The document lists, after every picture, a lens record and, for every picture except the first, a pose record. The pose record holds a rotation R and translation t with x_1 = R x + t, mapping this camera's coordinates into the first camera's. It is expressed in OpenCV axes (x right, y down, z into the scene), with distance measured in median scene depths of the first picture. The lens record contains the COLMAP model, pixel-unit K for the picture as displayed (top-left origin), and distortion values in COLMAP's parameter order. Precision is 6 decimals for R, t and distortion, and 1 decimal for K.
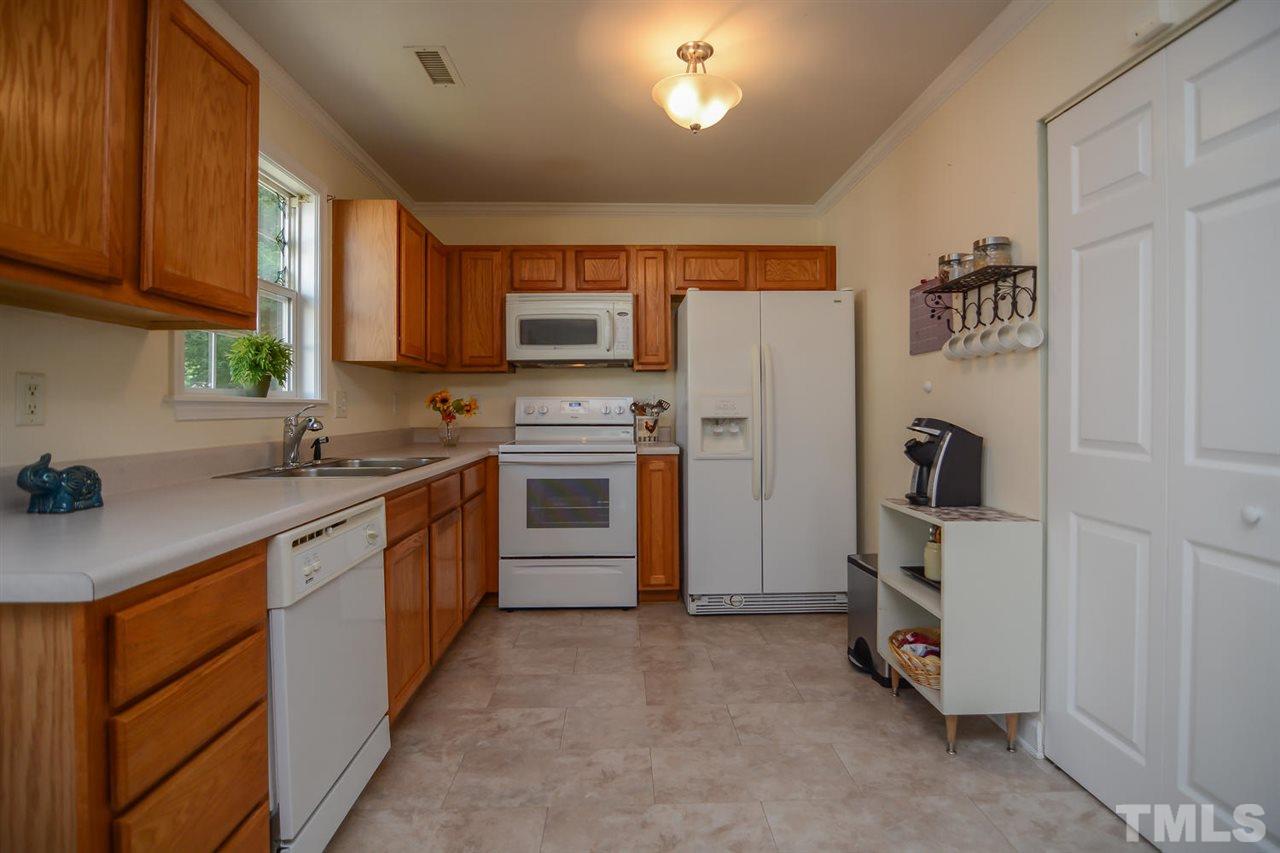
lens RADIAL K [[634.9, 0, 640.3], [0, 634.9, 405.1], [0, 0, 1]] dist [0.001421, -0.015422]
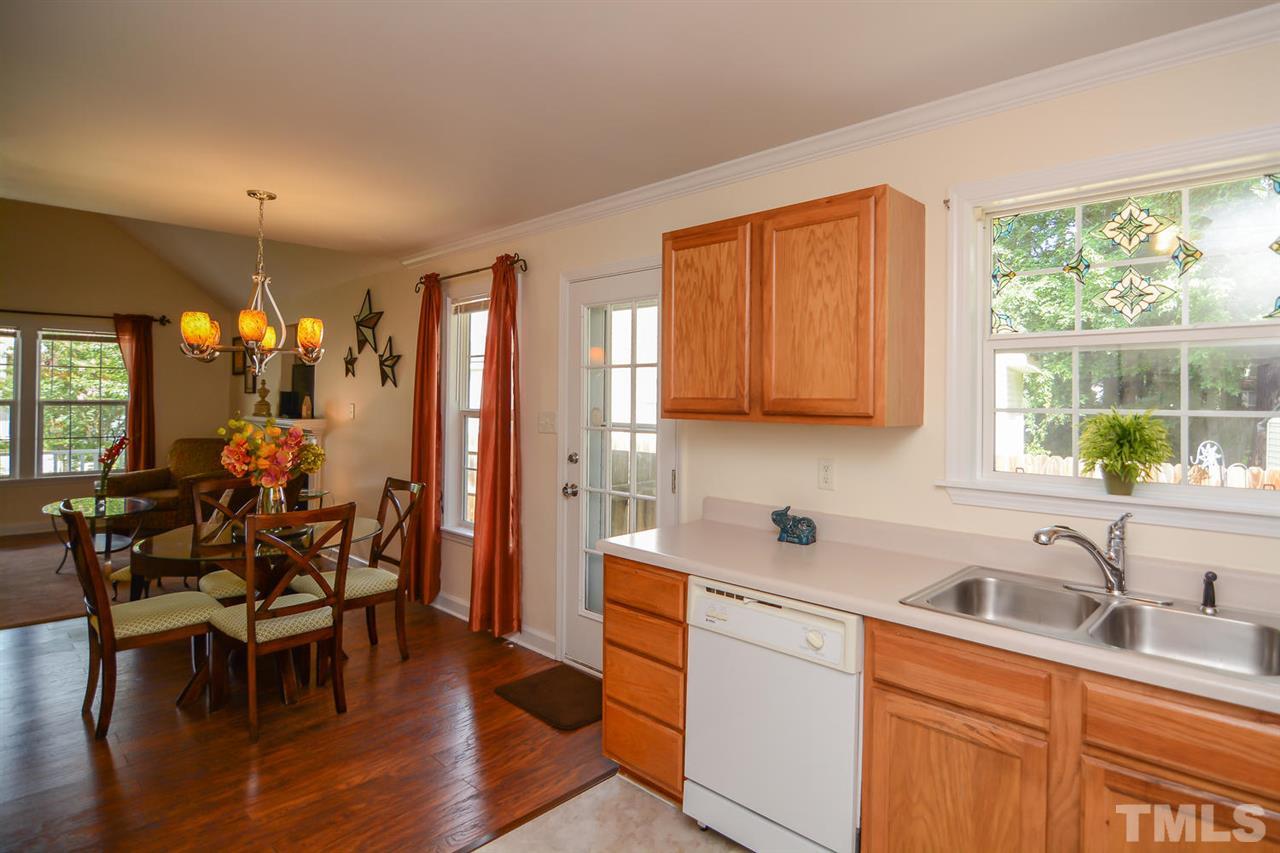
lens RADIAL K [[677.1, 0, 686.0], [0, 677.1, 399.9], [0, 0, 1]] dist [-0.004010, -0.001450]
pose [[-0.701111, 0.002688, -0.713047, 0.243838], [-0.000970, 0.999988, 0.004723, -0.091430], [0.713051, 0.004003, -0.701100, 0.845098]]
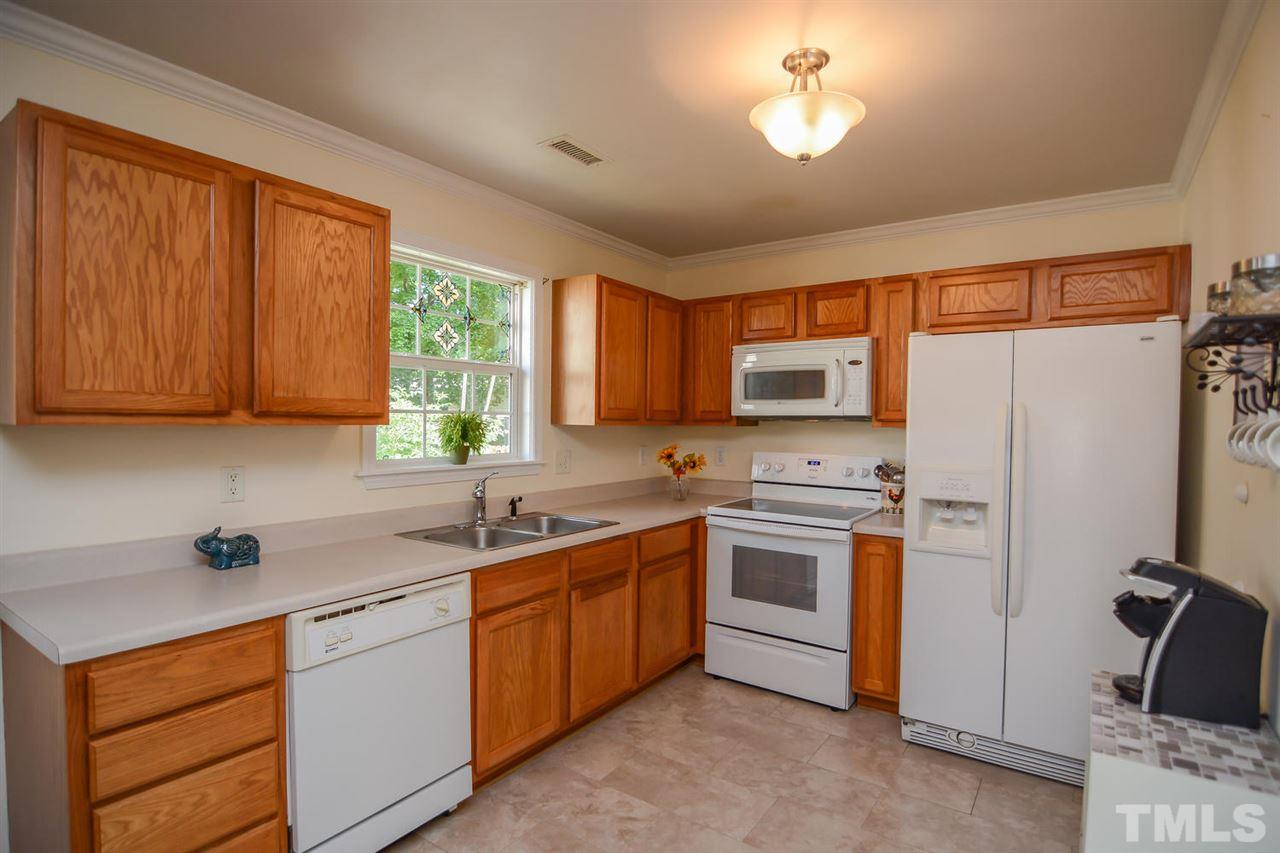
lens RADIAL K [[643.5, 0, 643.8], [0, 643.5, 435.2], [0, 0, 1]] dist [-0.002500, -0.015152]
pose [[0.804206, 0.028578, -0.593663, 0.287990], [-0.013287, 0.999458, 0.030114, -0.076622], [0.594202, -0.016330, 0.804150, 0.156791]]
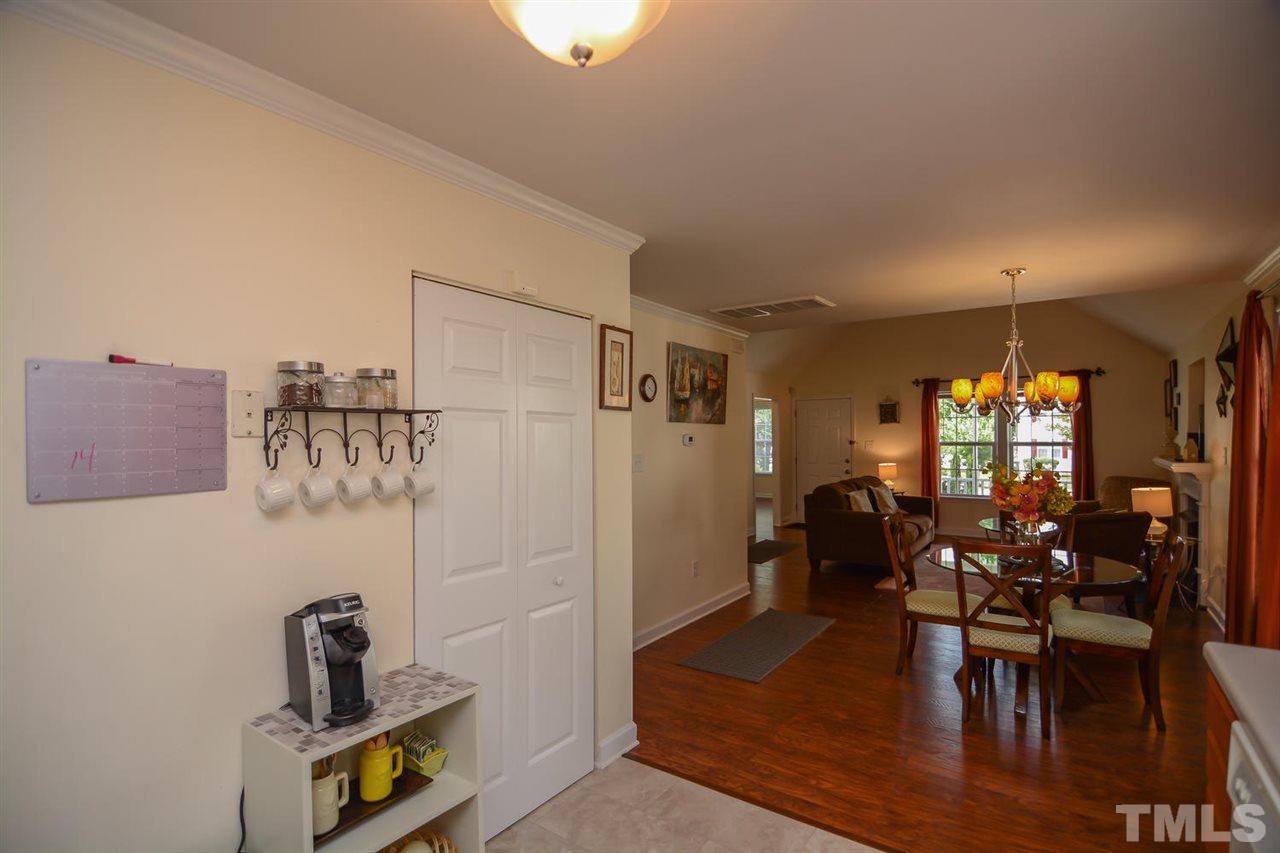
lens RADIAL K [[613.6, 0, 639.2], [0, 613.6, 434.3], [0, 0, 1]] dist [-0.003438, -0.012675]
pose [[-0.794731, 0.016727, 0.606732, -0.151970], [0.012496, 0.999859, -0.011197, -0.100971], [-0.606833, -0.001316, -0.794828, 0.927600]]
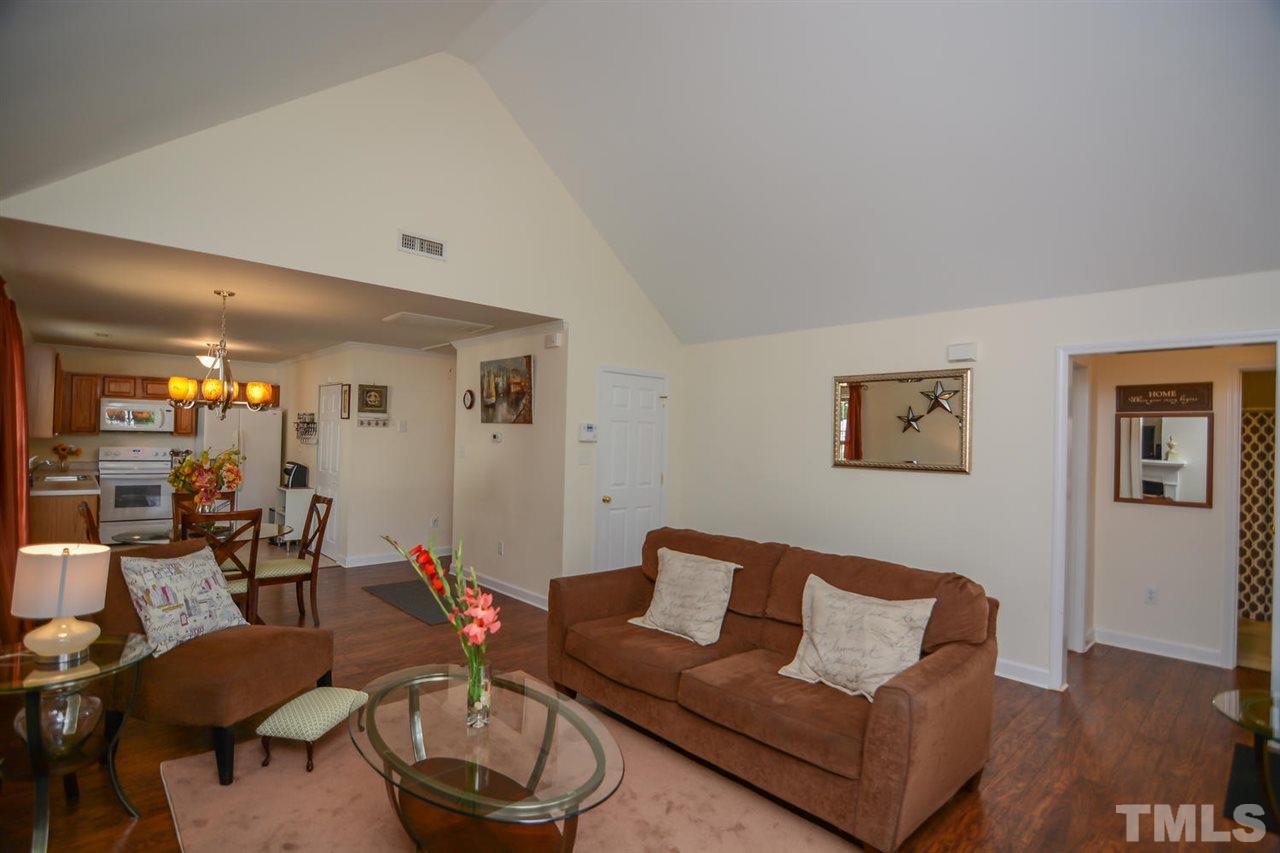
lens RADIAL K [[613.6, 0, 639.2], [0, 613.6, 434.3], [0, 0, 1]] dist [-0.003438, -0.012675]
pose [[0.752752, 0.032303, 0.657511, -0.208130], [-0.033945, 0.999371, -0.010236, -0.107003], [-0.657429, -0.014614, 0.753375, -1.854564]]
